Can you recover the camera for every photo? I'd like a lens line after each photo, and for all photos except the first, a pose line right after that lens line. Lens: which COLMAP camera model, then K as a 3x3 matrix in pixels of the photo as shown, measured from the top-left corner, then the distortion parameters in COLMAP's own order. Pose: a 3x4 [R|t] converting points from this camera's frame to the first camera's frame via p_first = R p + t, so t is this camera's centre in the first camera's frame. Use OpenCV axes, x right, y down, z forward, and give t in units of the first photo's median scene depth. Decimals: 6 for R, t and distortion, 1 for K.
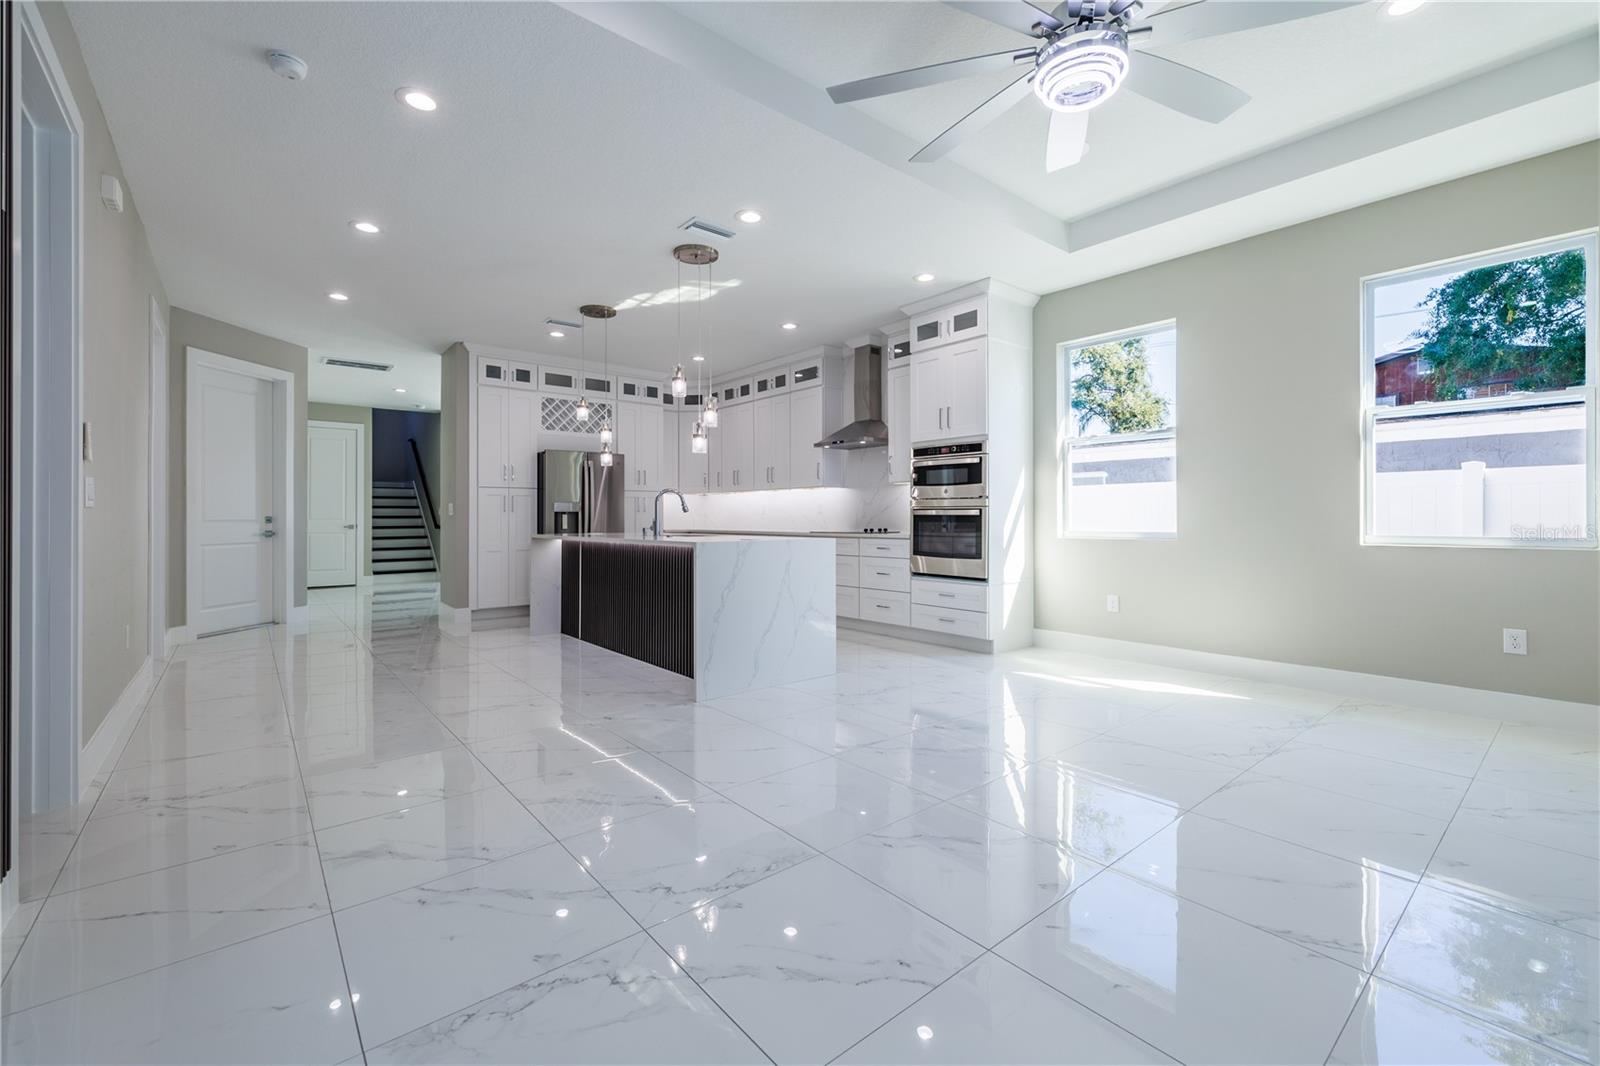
lens RADIAL K [[673.2, 0, 802.9], [0, 673.2, 523.9], [0, 0, 1]] dist [-0.002754, 0.000713]
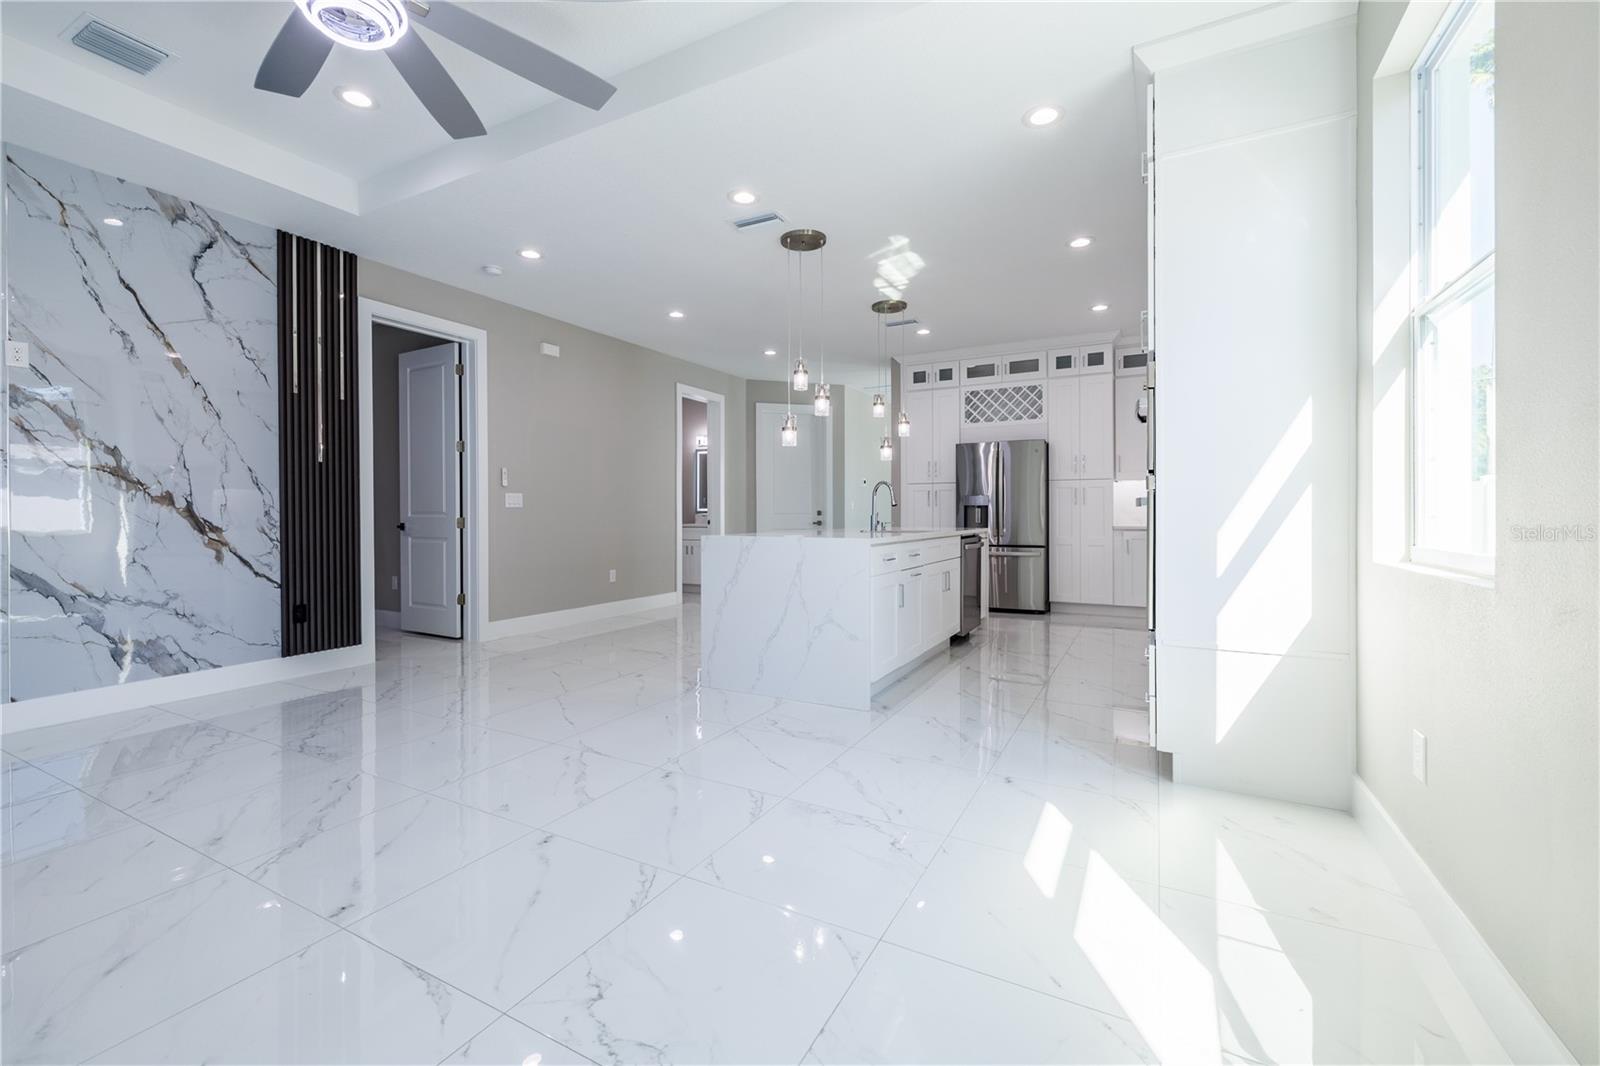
lens RADIAL K [[673.2, 0, 777.7], [0, 673.2, 515.2], [0, 0, 1]] dist [-0.002754, 0.000713]
pose [[0.359104, 0.004602, -0.933286, 0.465244], [-0.007493, 0.999970, 0.002048, -0.003860], [0.933267, 0.006257, 0.359128, 0.391441]]
